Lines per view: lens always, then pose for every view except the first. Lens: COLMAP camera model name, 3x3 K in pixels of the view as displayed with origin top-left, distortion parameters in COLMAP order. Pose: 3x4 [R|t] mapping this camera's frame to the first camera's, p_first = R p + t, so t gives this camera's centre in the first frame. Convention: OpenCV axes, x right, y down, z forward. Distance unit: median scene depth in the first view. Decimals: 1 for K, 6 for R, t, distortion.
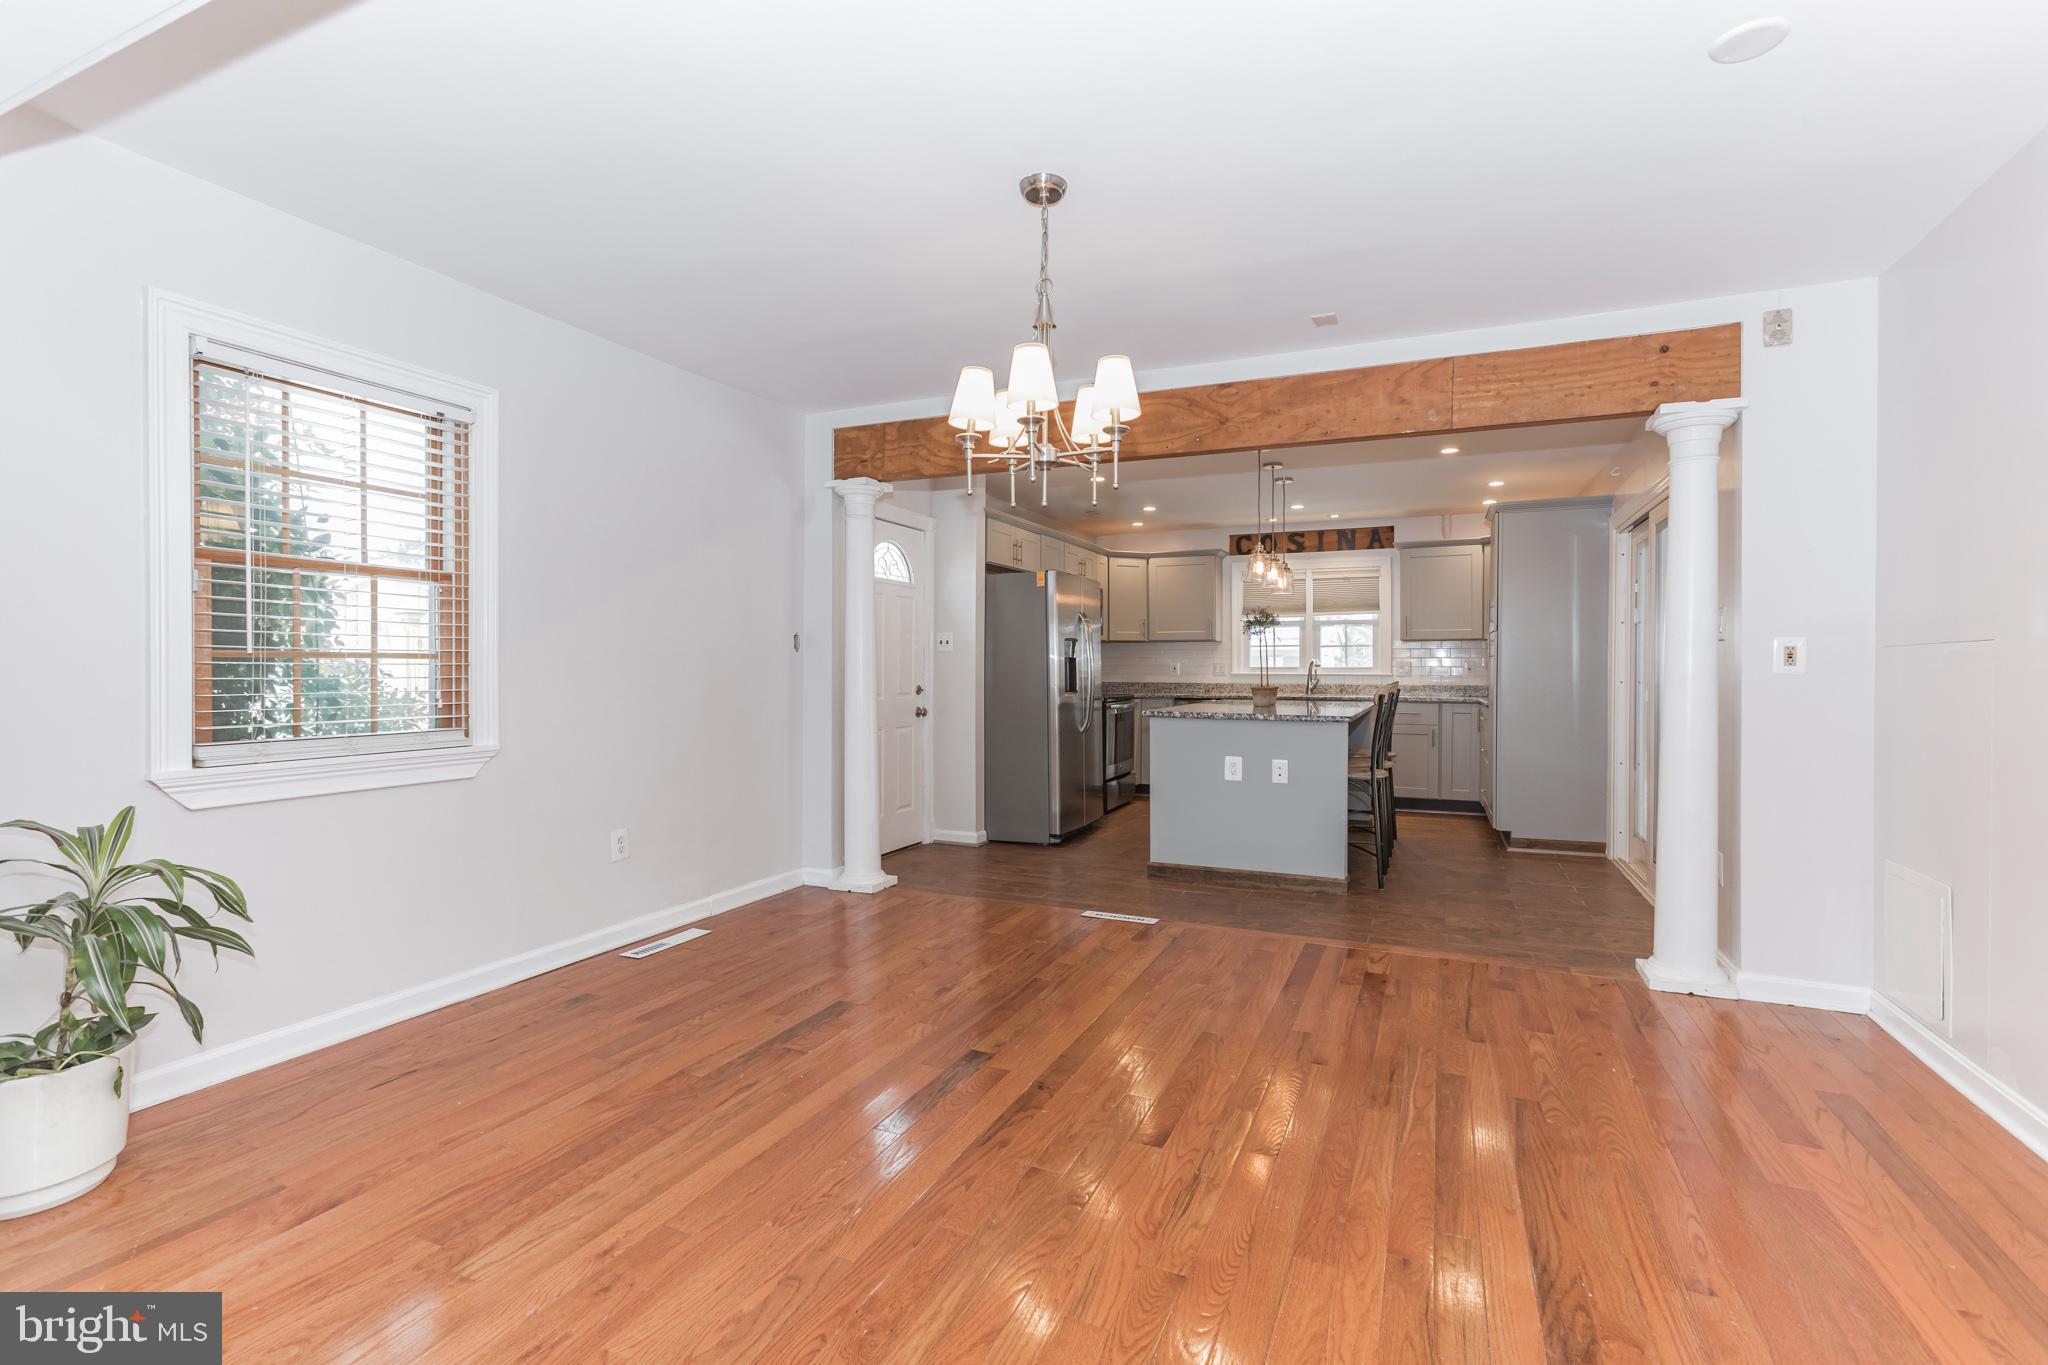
lens RADIAL K [[928.8, 0, 1015.2], [0, 928.8, 673.0], [0, 0, 1]] dist [-0.023635, 0.008877]
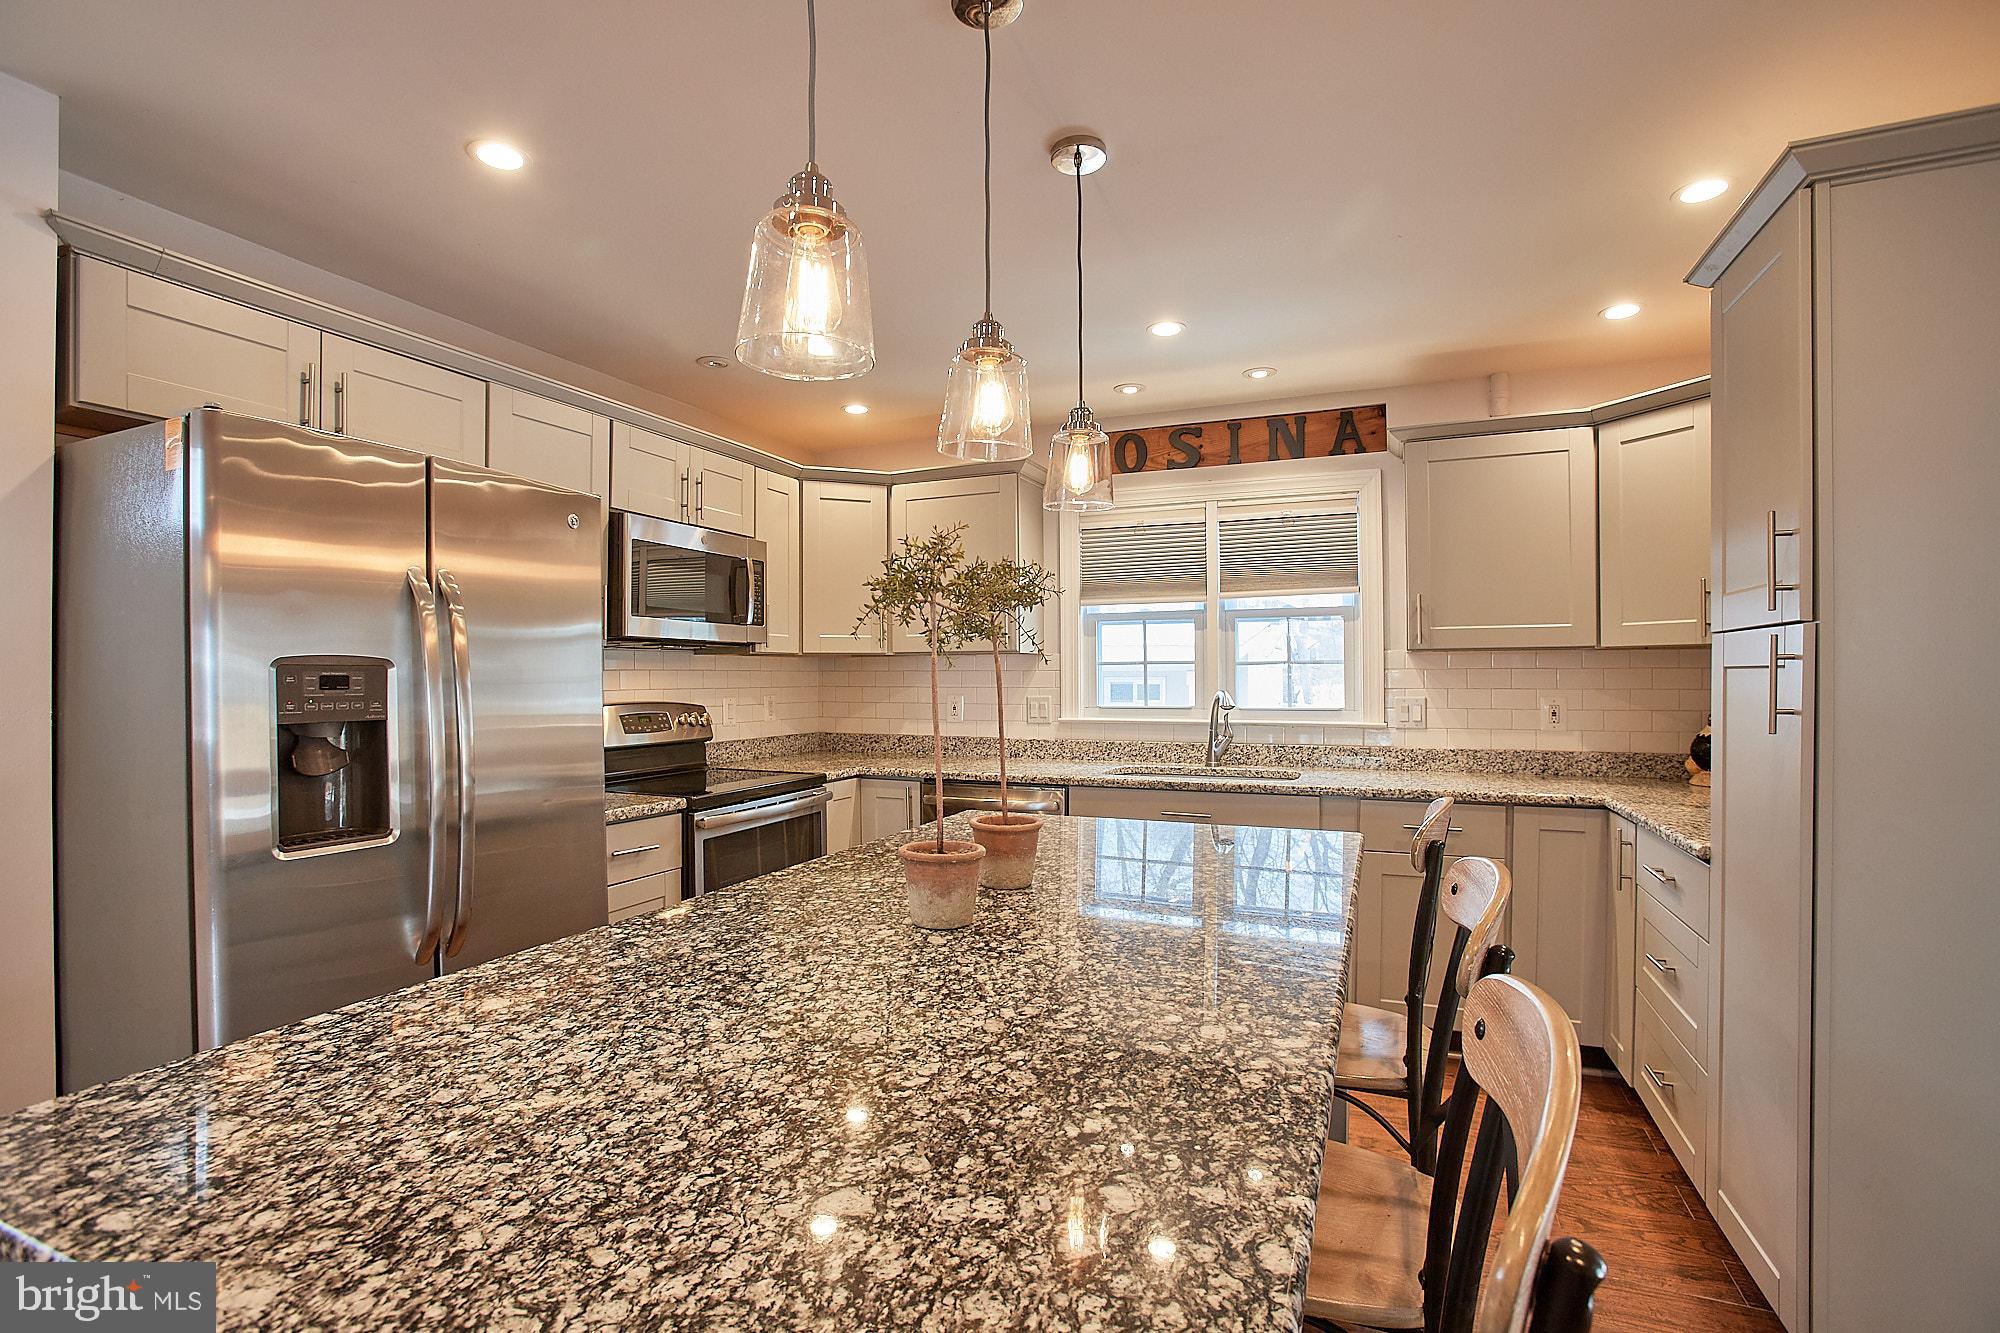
lens RADIAL K [[907.1, 0, 1013.1], [0, 907.1, 671.9], [0, 0, 1]] dist [-0.023635, 0.008877]
pose [[0.999636, -0.001939, 0.026904, 0.290073], [0.002146, 0.999968, -0.007691, -0.029941], [-0.026888, 0.007746, 0.999608, 0.769276]]
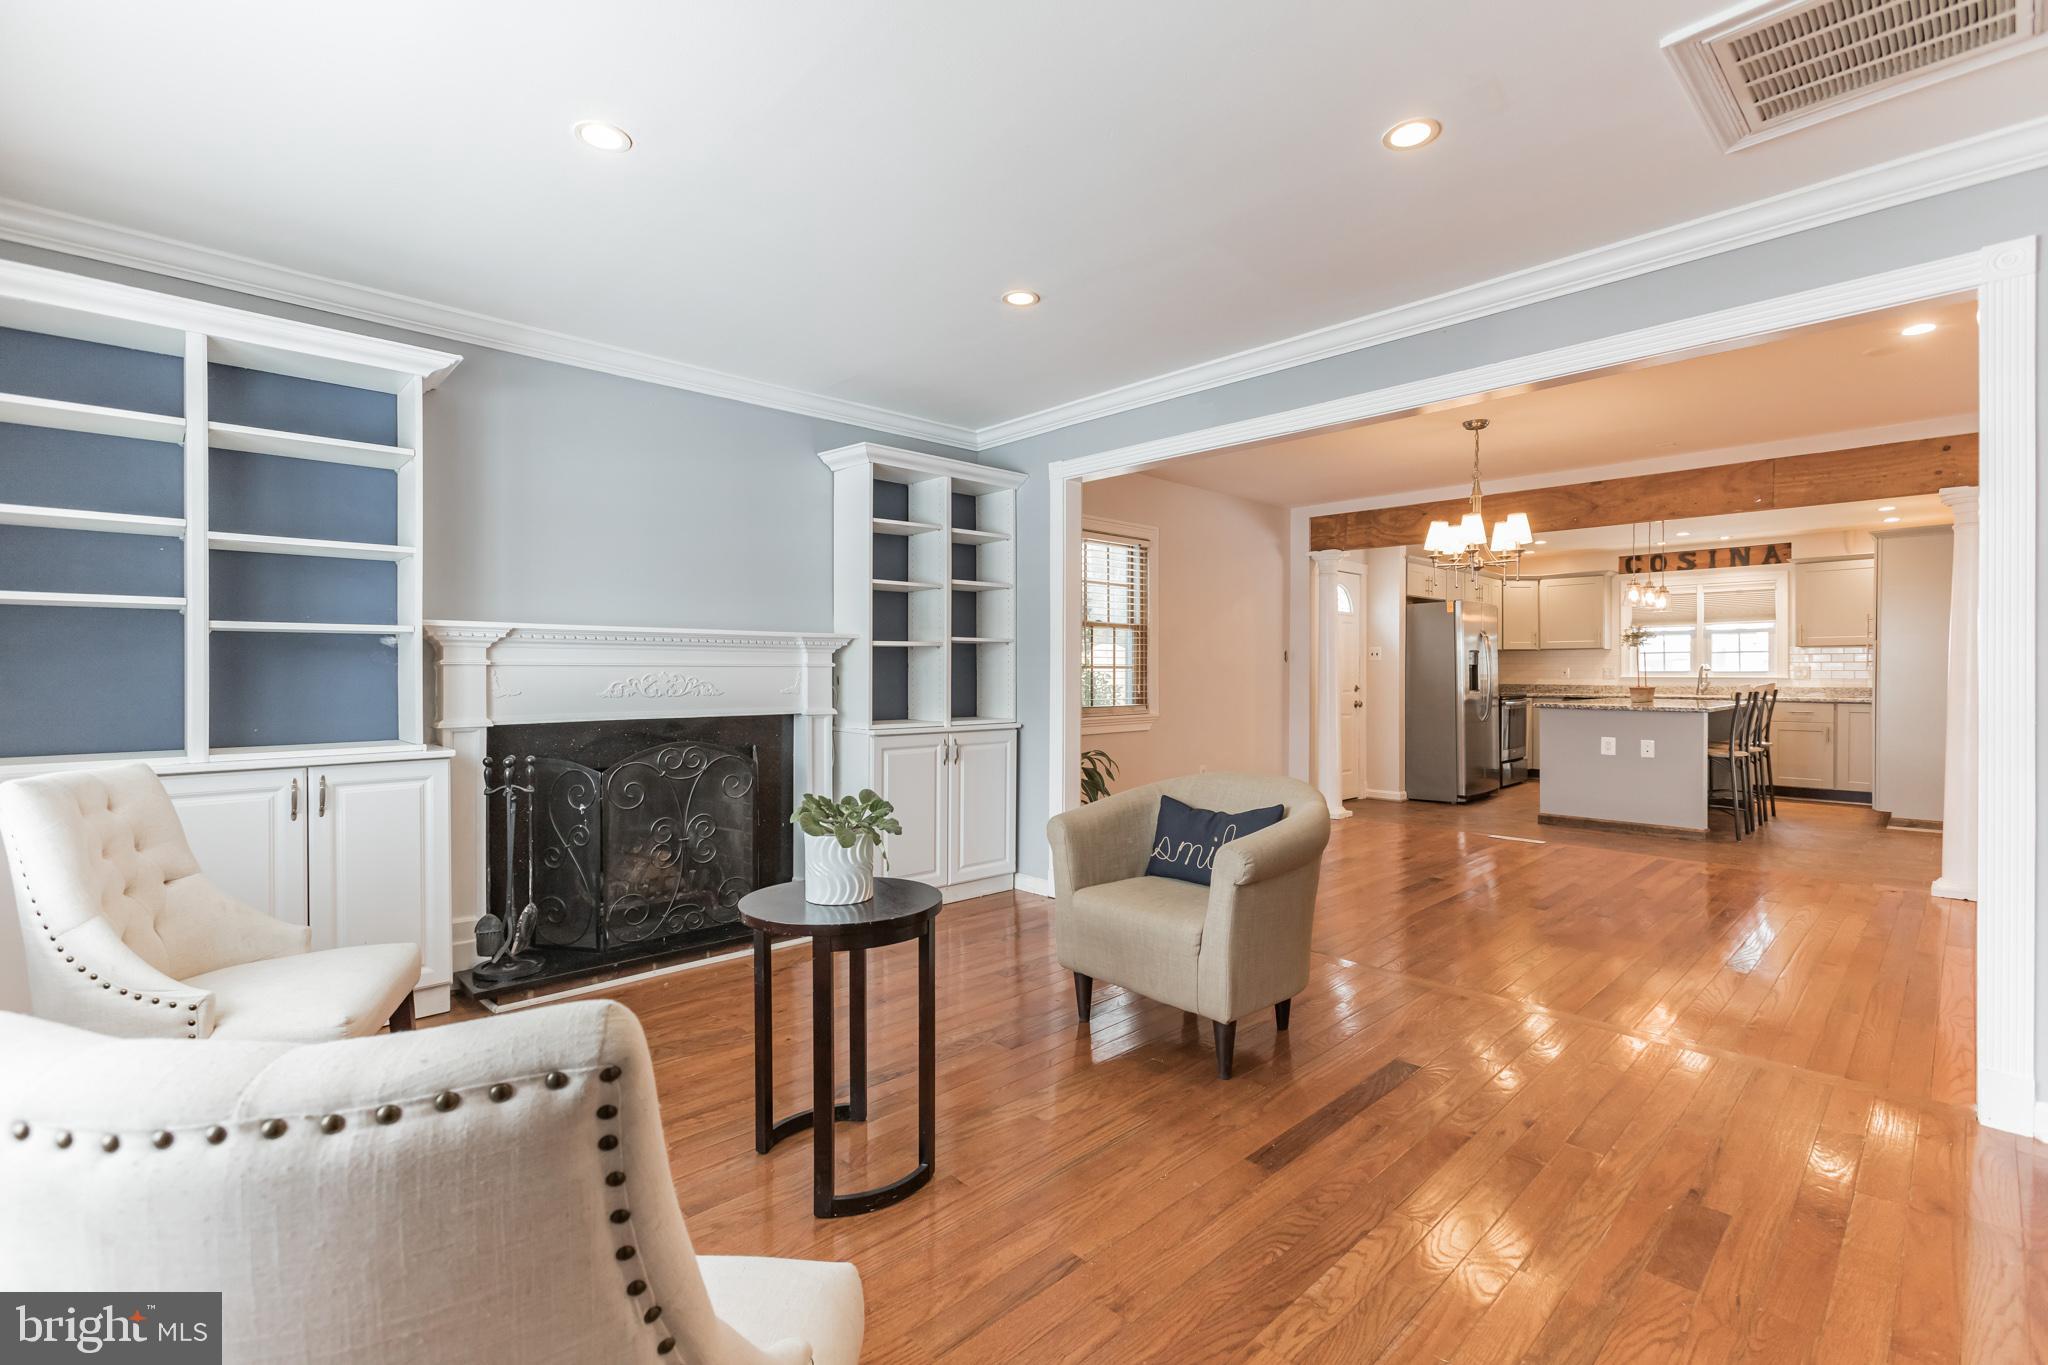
lens RADIAL K [[928.8, 0, 1019.4], [0, 928.8, 681.4], [0, 0, 1]] dist [-0.023635, 0.008877]
pose [[0.931453, 0.001581, -0.363858, -0.066761], [-0.000189, 0.999993, 0.003862, 0.002458], [0.363861, -0.003528, 0.931447, -0.488322]]
